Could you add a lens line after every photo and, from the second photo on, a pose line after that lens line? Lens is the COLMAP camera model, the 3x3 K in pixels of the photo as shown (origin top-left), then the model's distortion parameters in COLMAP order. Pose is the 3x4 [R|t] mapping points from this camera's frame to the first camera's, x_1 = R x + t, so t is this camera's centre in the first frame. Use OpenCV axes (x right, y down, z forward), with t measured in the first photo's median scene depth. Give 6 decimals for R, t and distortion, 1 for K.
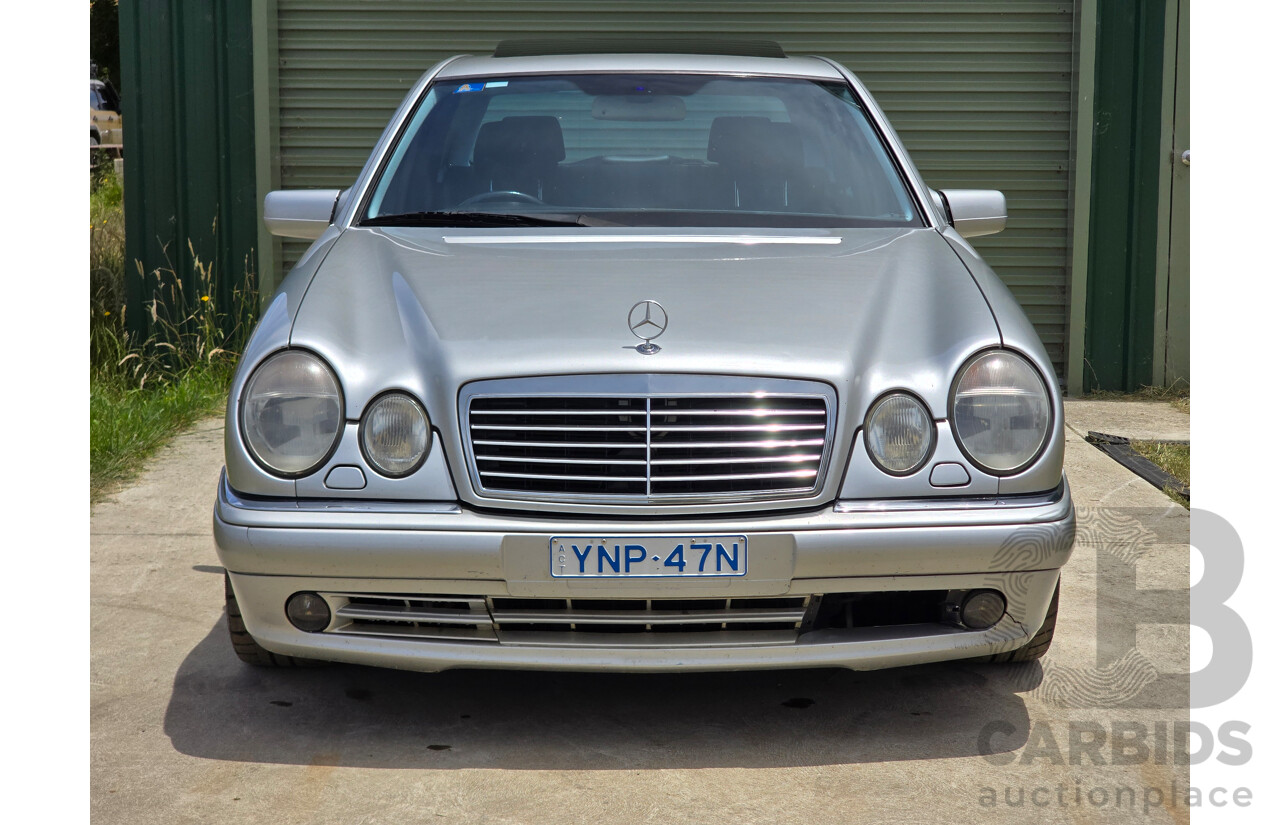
lens RADIAL K [[2122.5, 0, 641.3], [0, 2122.5, 402.0], [0, 0, 1]] dist [-0.055450, 0.000000]
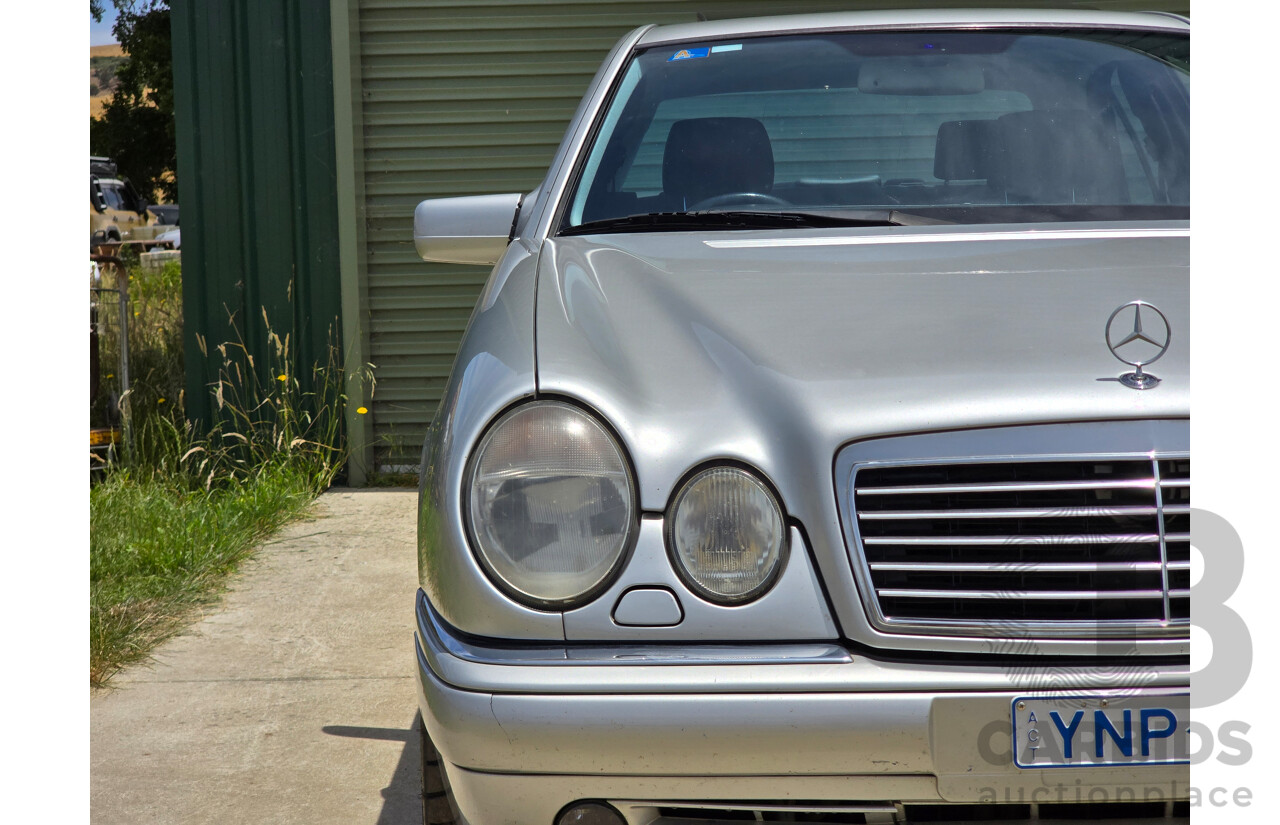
lens RADIAL K [[2122.5, 0, 613.5], [0, 2122.5, 384.0], [0, 0, 1]] dist [-0.055450, 0.000000]
pose [[0.999409, -0.028653, -0.018994, -0.131644], [0.027577, 0.998122, -0.054690, 0.005053], [0.020525, 0.054134, 0.998323, 0.382155]]
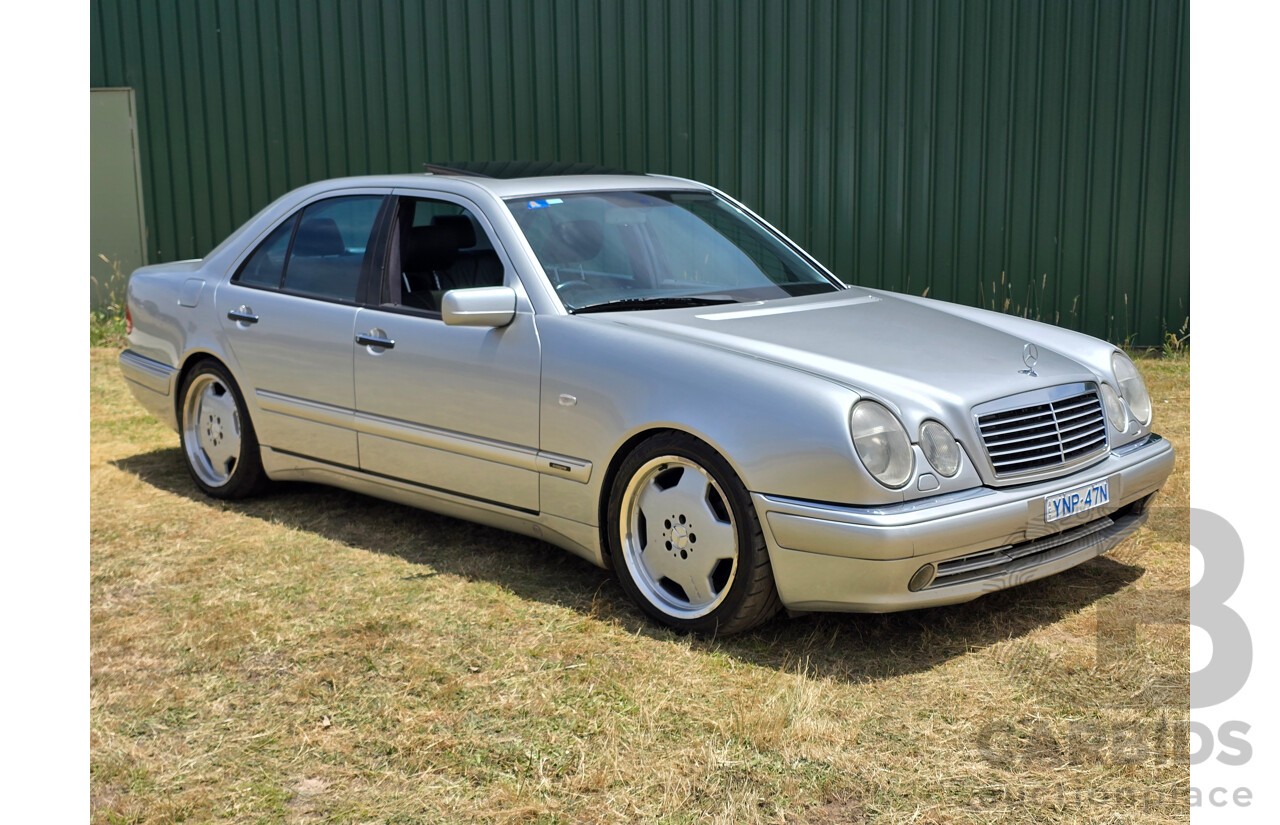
lens RADIAL K [[1461.6, 0, 628.8], [0, 1461.6, 437.8], [0, 0, 1]] dist [0.213307, 0.000000]
pose [[0.715579, -0.133979, 0.685563, -0.956696], [0.106203, 0.990891, 0.082796, -0.098618], [-0.690411, 0.013561, 0.723290, 0.388475]]
